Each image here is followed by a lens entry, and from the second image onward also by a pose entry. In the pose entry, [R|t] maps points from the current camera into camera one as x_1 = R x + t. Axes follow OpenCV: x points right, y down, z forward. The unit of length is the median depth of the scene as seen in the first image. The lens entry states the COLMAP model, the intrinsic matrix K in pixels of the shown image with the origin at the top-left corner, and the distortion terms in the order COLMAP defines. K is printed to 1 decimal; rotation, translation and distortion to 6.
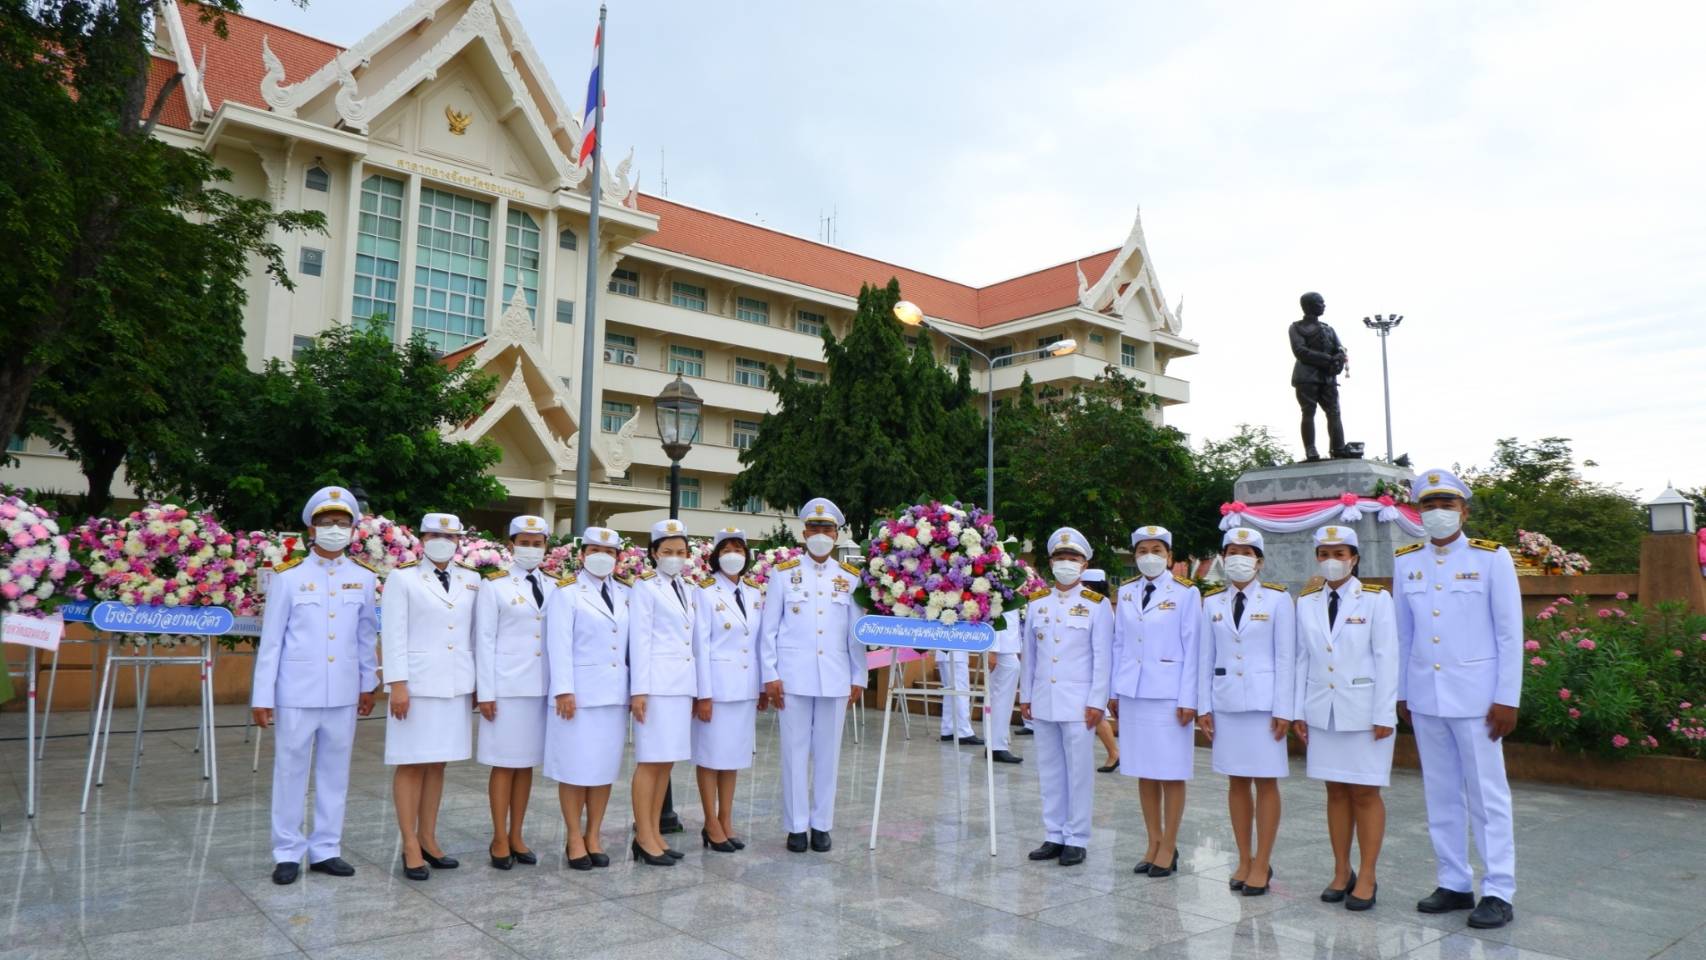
lens RADIAL K [[1087.4, 0, 846.9], [0, 1087.4, 480.1], [0, 0, 1]] dist [-0.031139, -0.004722]
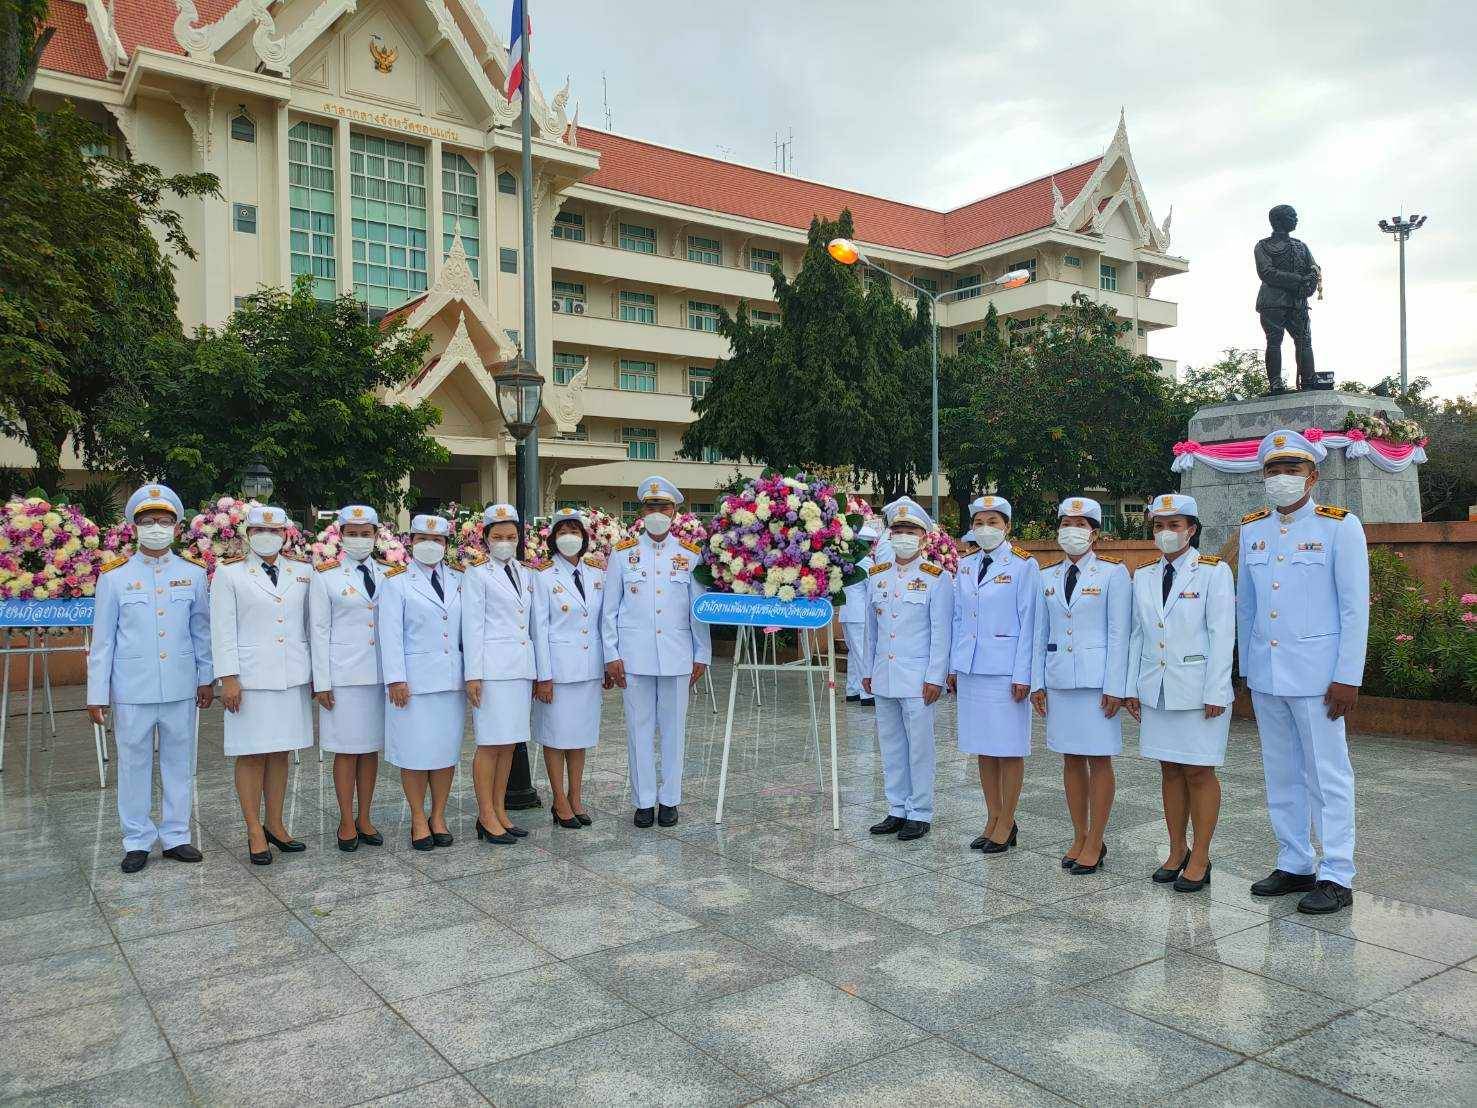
lens RADIAL K [[1108.4, 0, 743.1], [0, 1108.4, 556.2], [0, 0, 1]] dist [0.030565, -0.022863]
pose [[0.996718, -0.027558, -0.076111, 0.111711], [0.036481, 0.992289, 0.118453, -0.023735], [0.072260, -0.120841, 0.990038, 0.006434]]
